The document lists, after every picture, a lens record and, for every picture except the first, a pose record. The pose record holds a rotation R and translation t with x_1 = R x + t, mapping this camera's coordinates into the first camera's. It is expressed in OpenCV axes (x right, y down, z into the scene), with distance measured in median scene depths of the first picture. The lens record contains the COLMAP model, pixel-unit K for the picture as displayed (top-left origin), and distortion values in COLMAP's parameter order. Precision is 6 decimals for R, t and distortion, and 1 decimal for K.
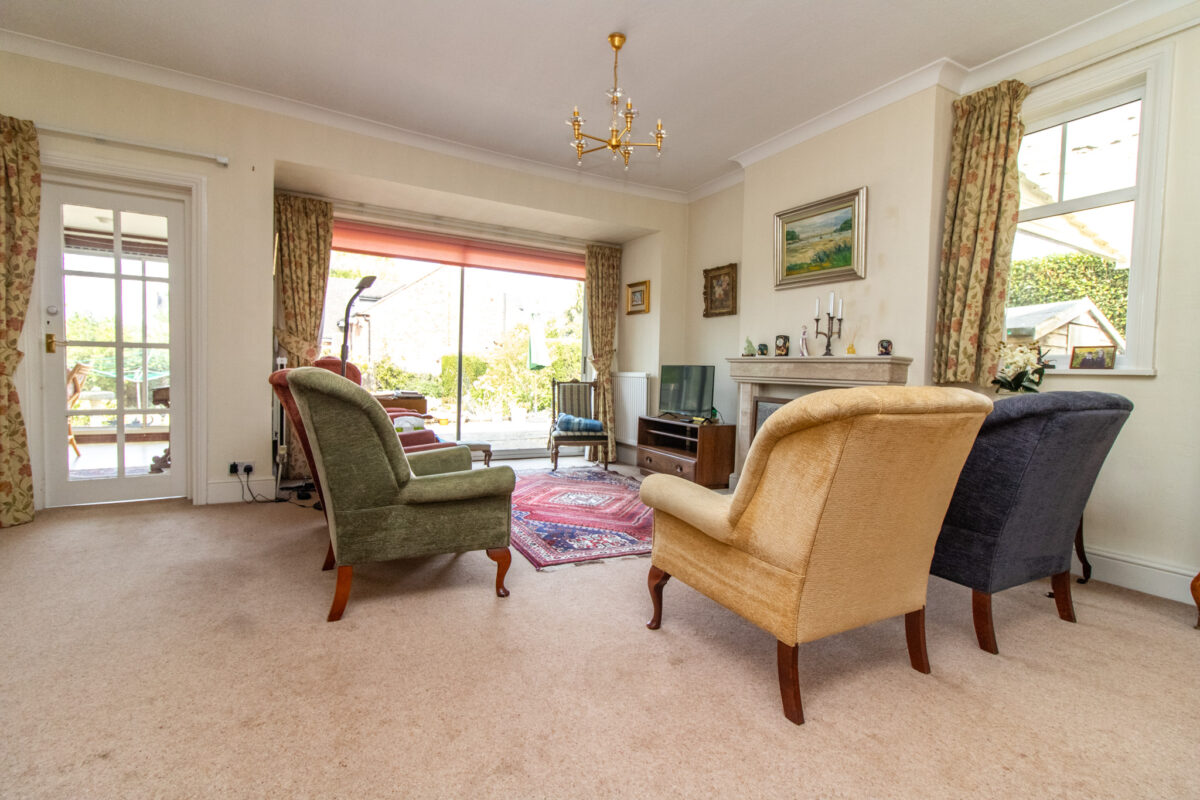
lens RADIAL K [[565.8, 0, 600.6], [0, 565.8, 395.5], [0, 0, 1]] dist [0.001462, 0.000862]
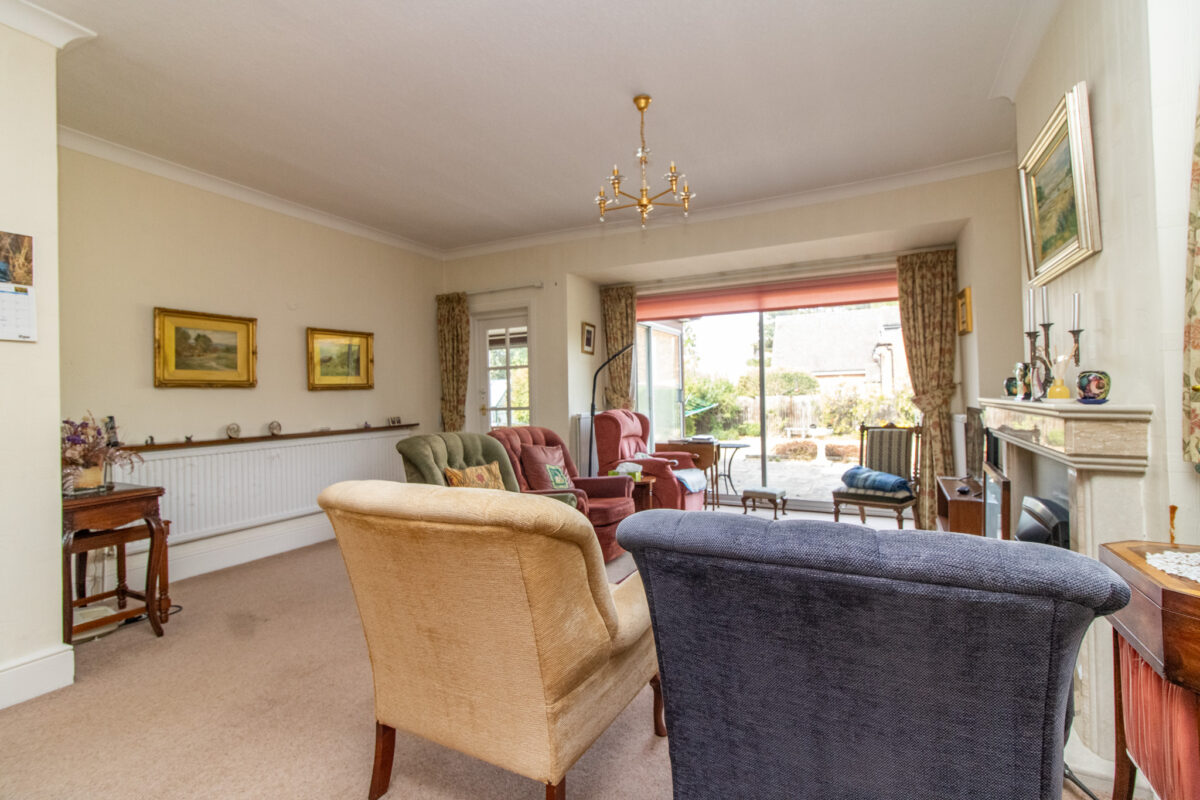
lens RADIAL K [[565.8, 0, 600.6], [0, 565.8, 395.5], [0, 0, 1]] dist [0.001462, 0.000862]
pose [[0.534822, -0.039556, -0.844039, 0.457721], [0.001486, 0.998946, -0.045874, -0.035221], [0.844964, 0.023280, 0.534317, 0.232770]]
